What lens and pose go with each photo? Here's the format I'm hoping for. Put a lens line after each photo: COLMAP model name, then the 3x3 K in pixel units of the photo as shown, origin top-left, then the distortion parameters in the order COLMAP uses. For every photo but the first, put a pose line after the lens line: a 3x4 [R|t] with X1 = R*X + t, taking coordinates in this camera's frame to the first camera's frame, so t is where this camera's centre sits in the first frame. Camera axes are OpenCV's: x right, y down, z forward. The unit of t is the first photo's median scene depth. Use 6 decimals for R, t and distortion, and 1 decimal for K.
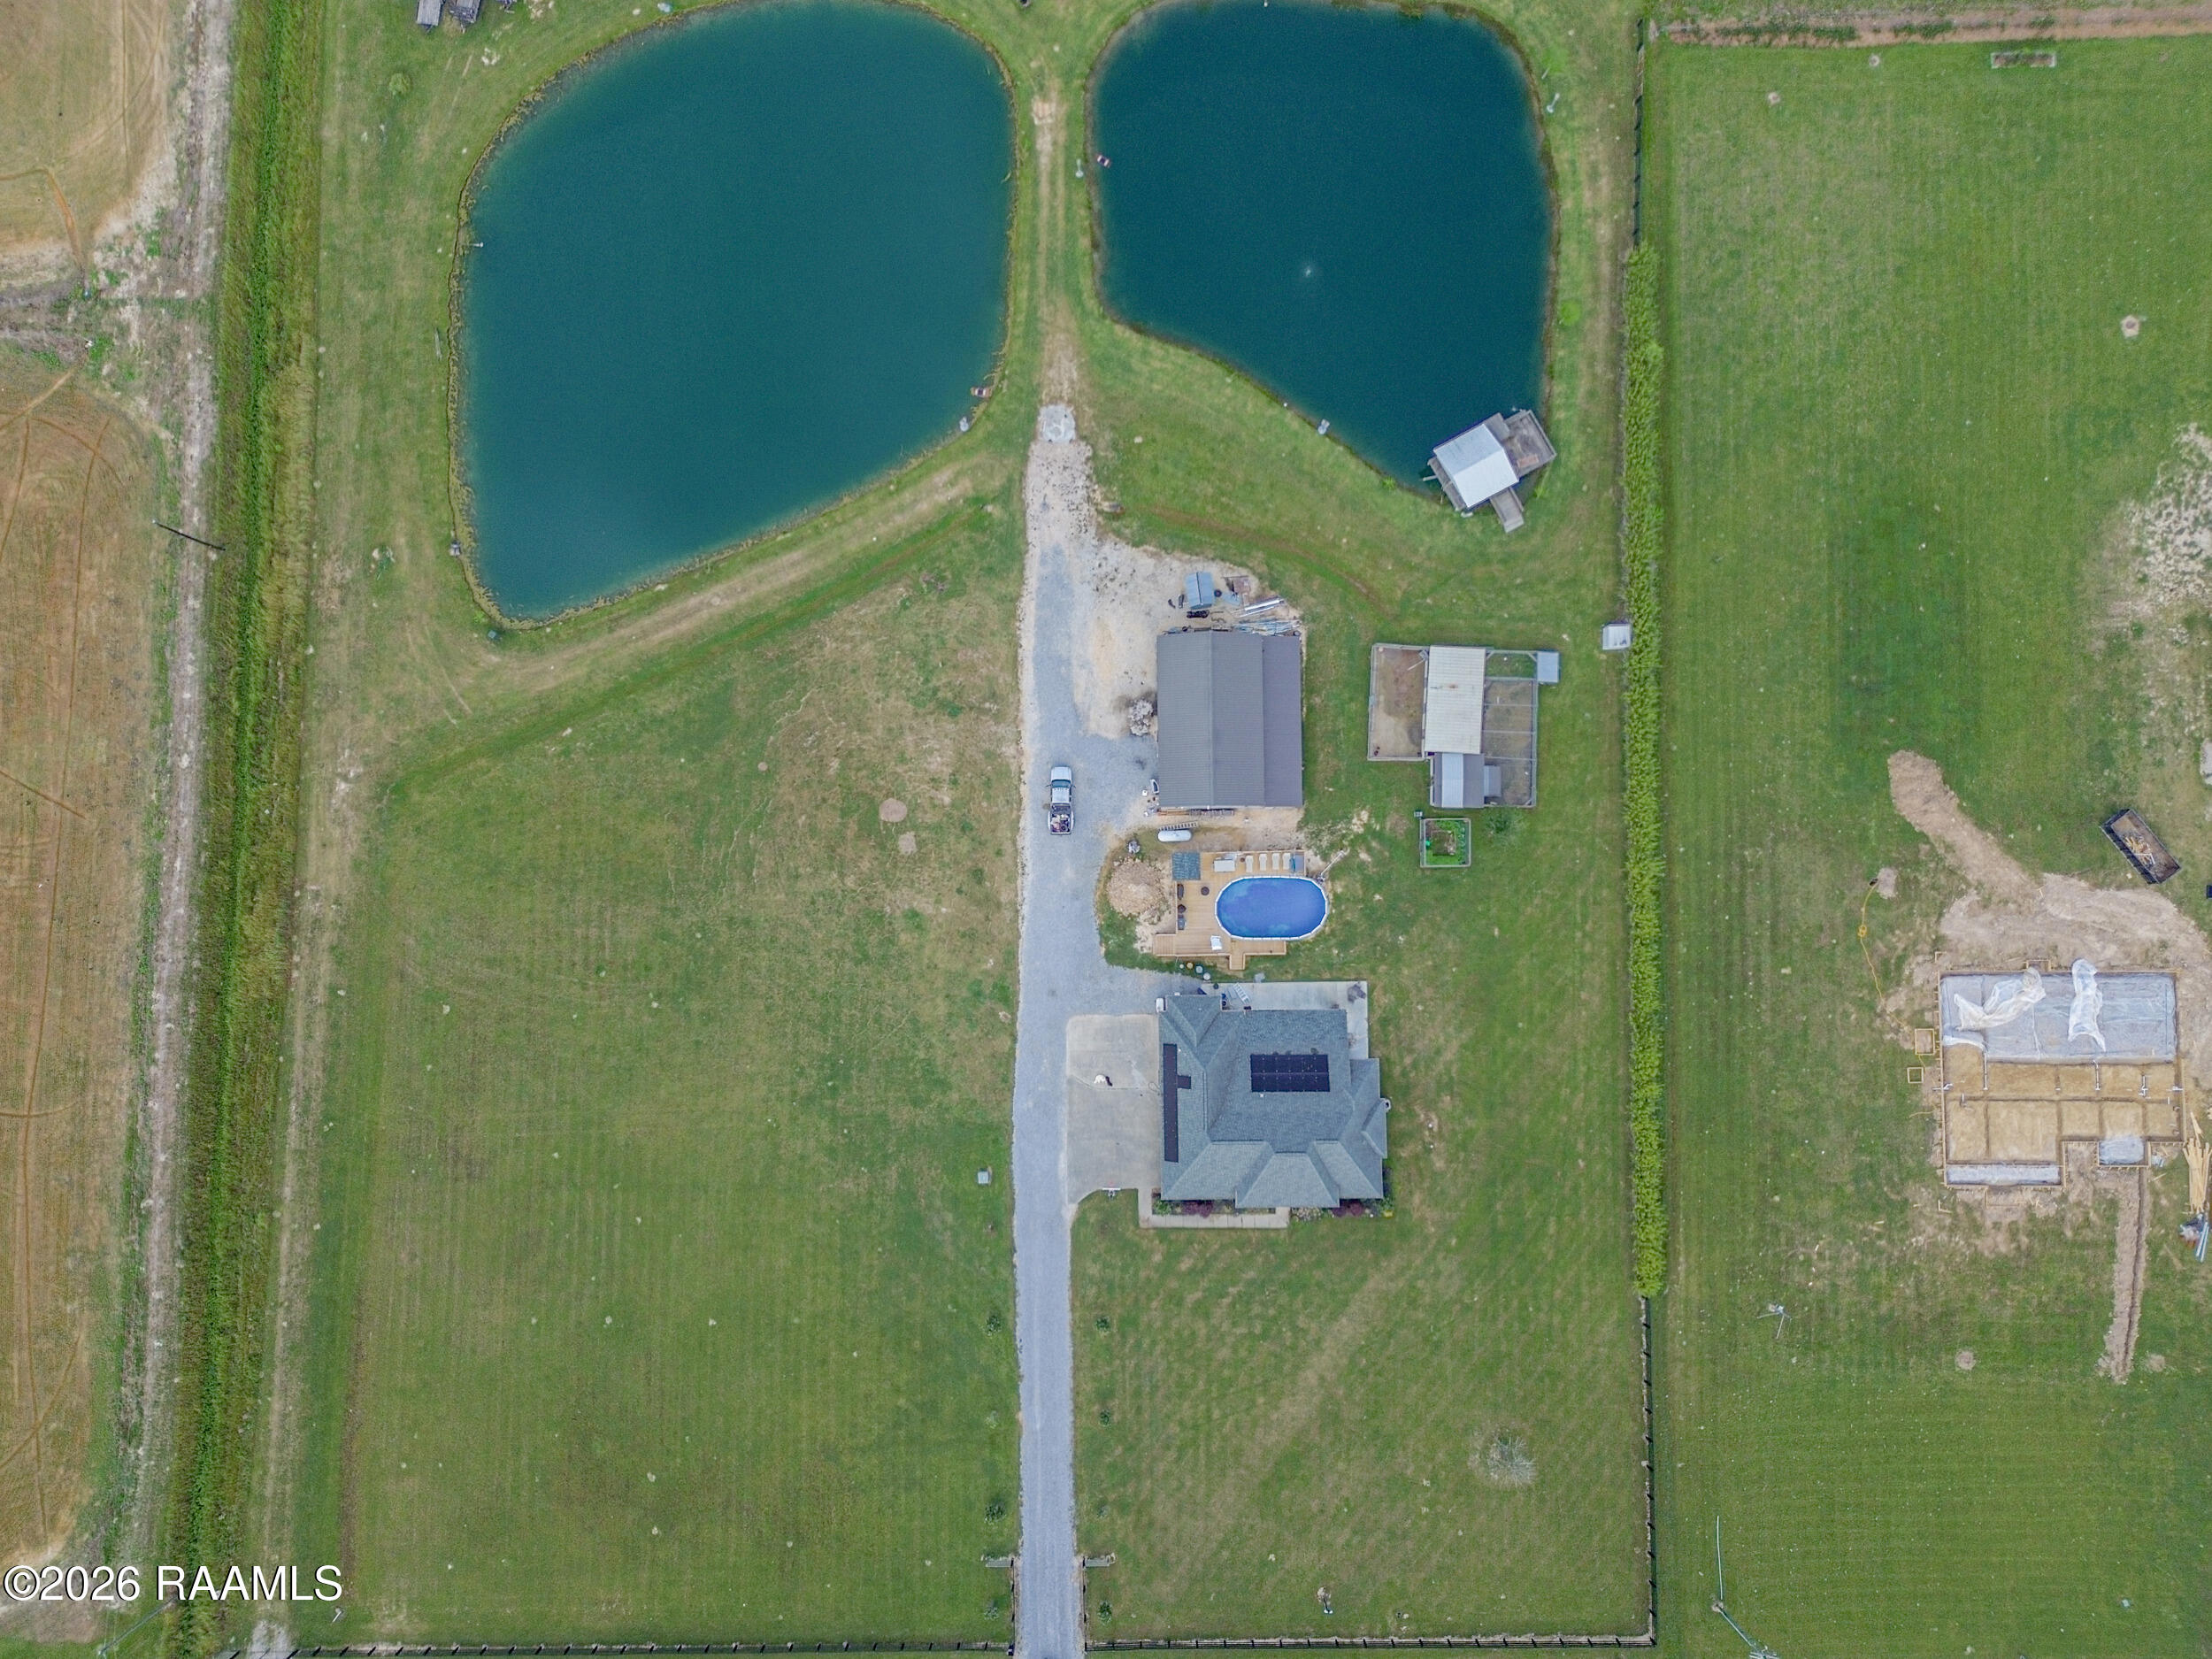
lens RADIAL K [[1558.1, 0, 1113.7], [0, 1558.1, 821.5], [0, 0, 1]] dist [0.068585, -0.060744]
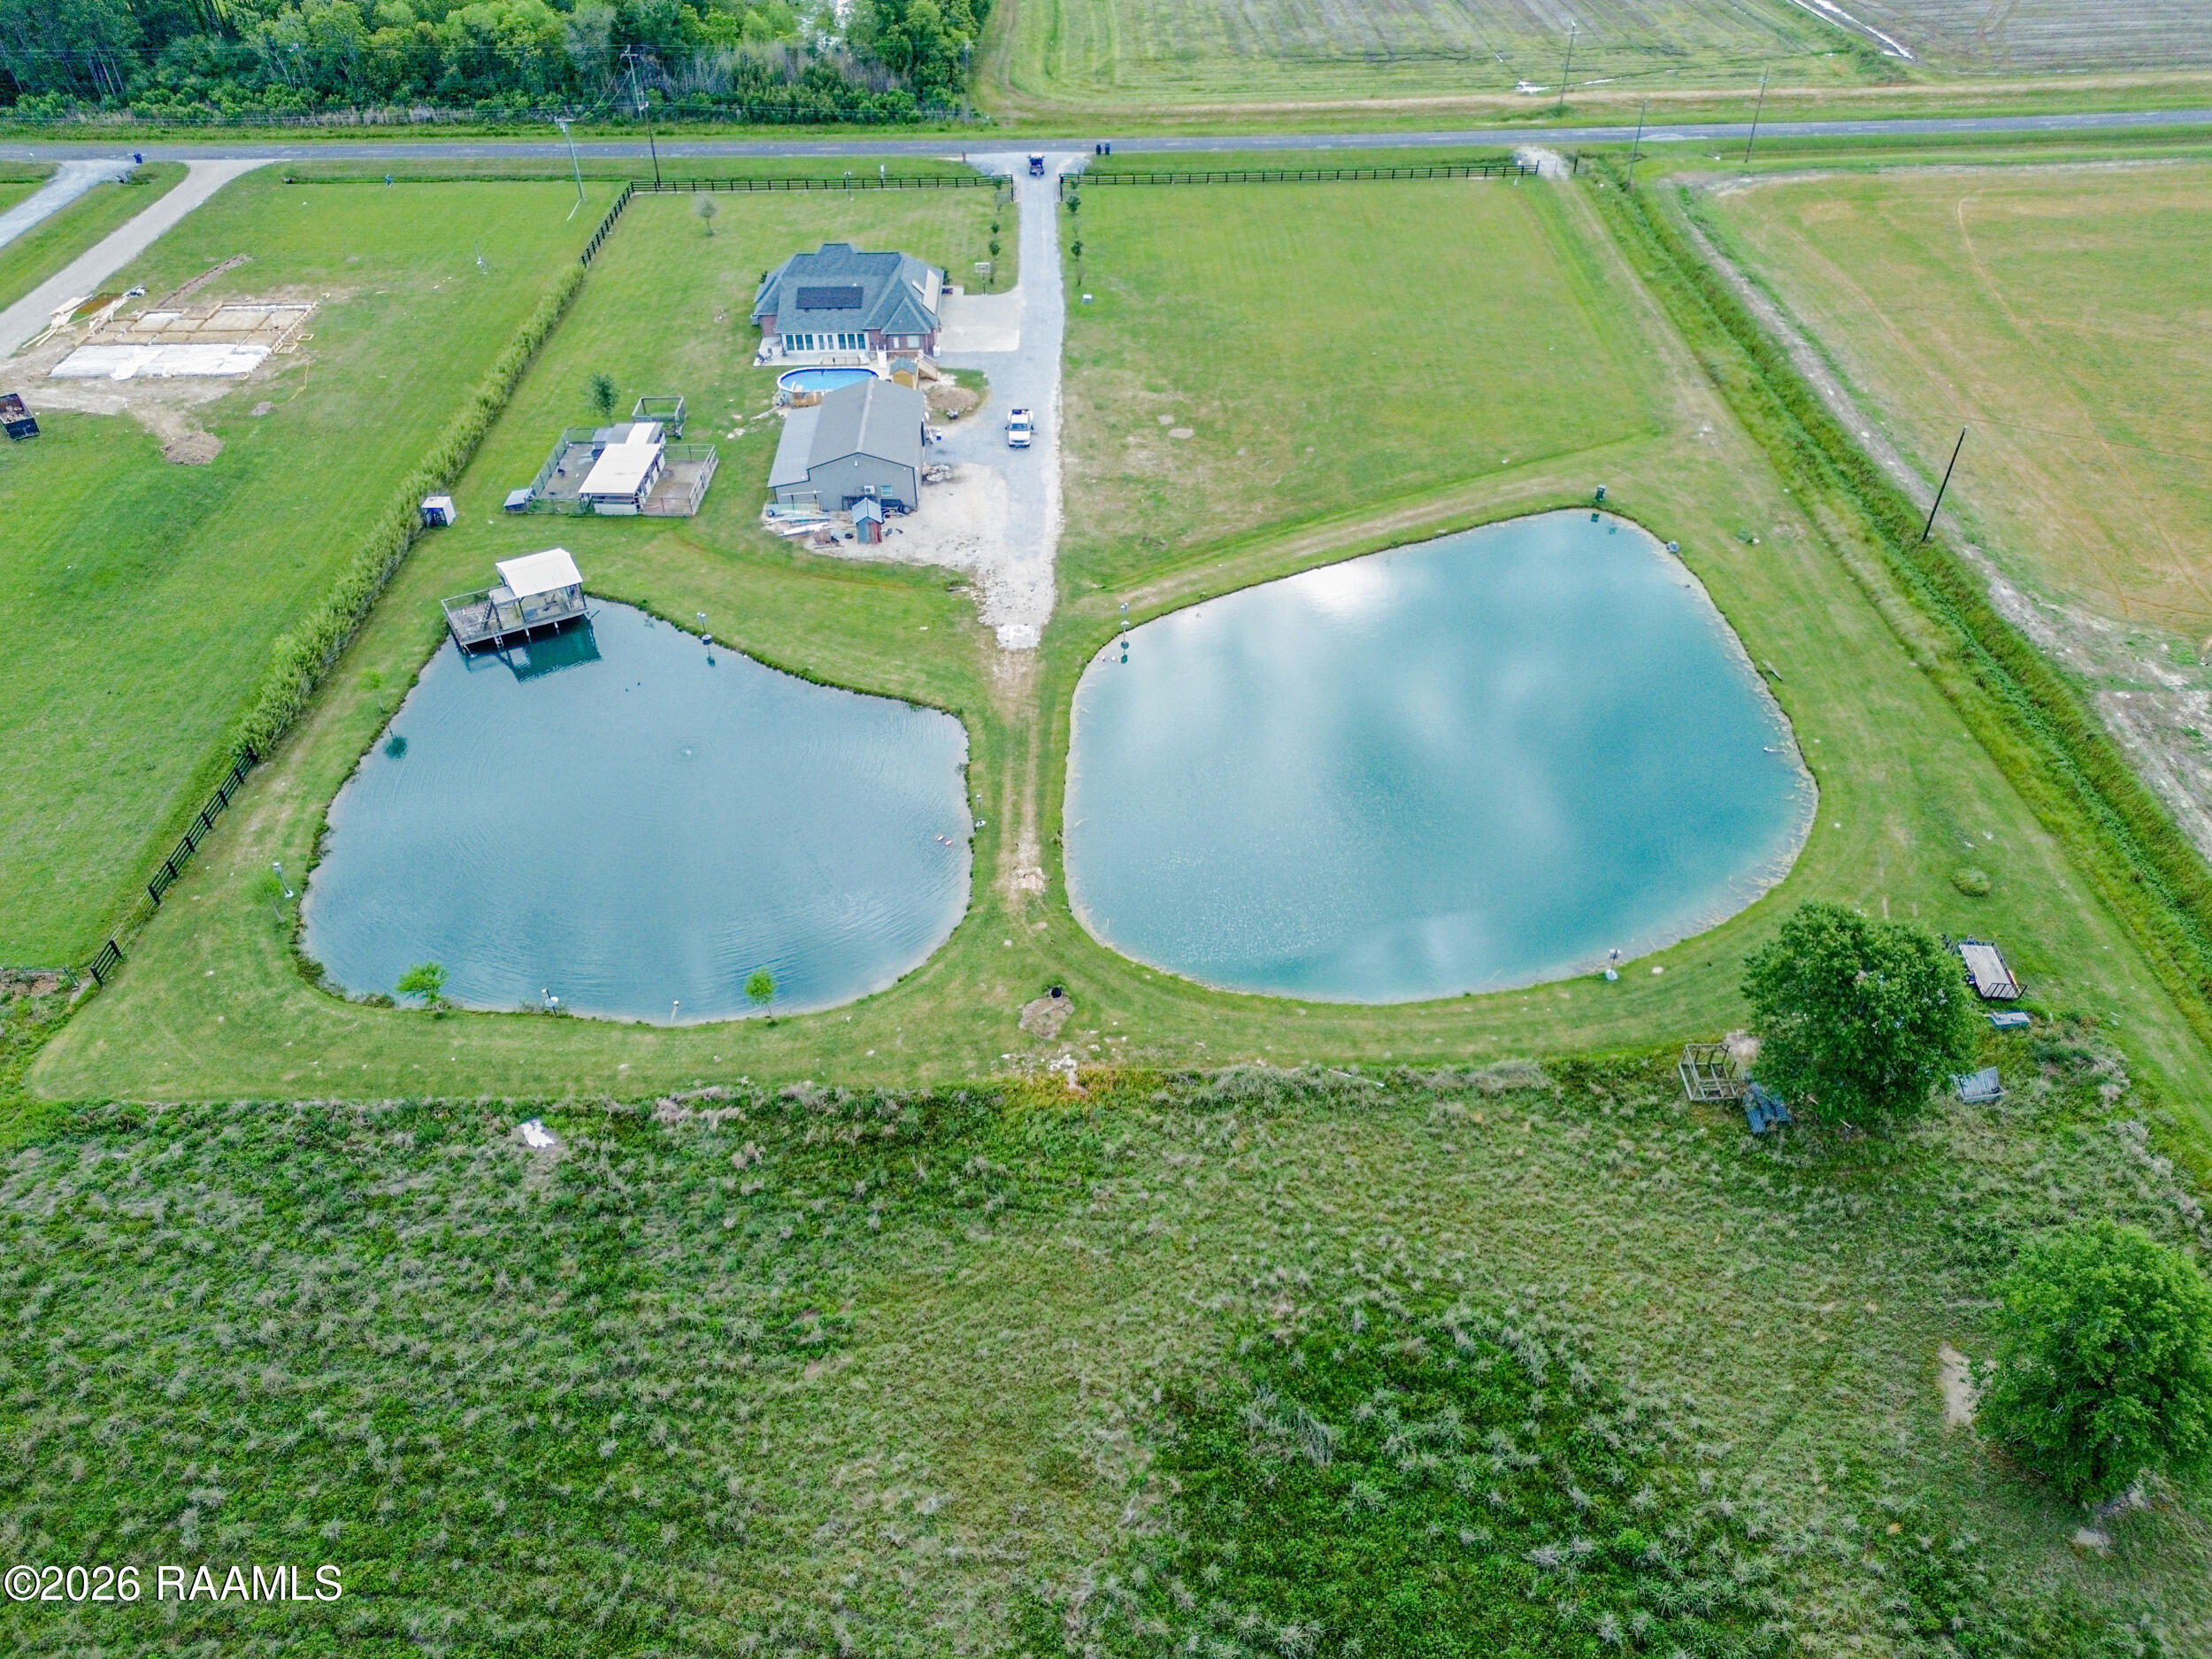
lens RADIAL K [[1558.1, 0, 1096.4], [0, 1558.1, 816.1], [0, 0, 1]] dist [0.068585, -0.060744]
pose [[-0.999713, 0.023287, -0.005551, -0.071946], [-0.018288, -0.593246, 0.804813, -0.996386], [0.015448, 0.804684, 0.593502, 0.573590]]
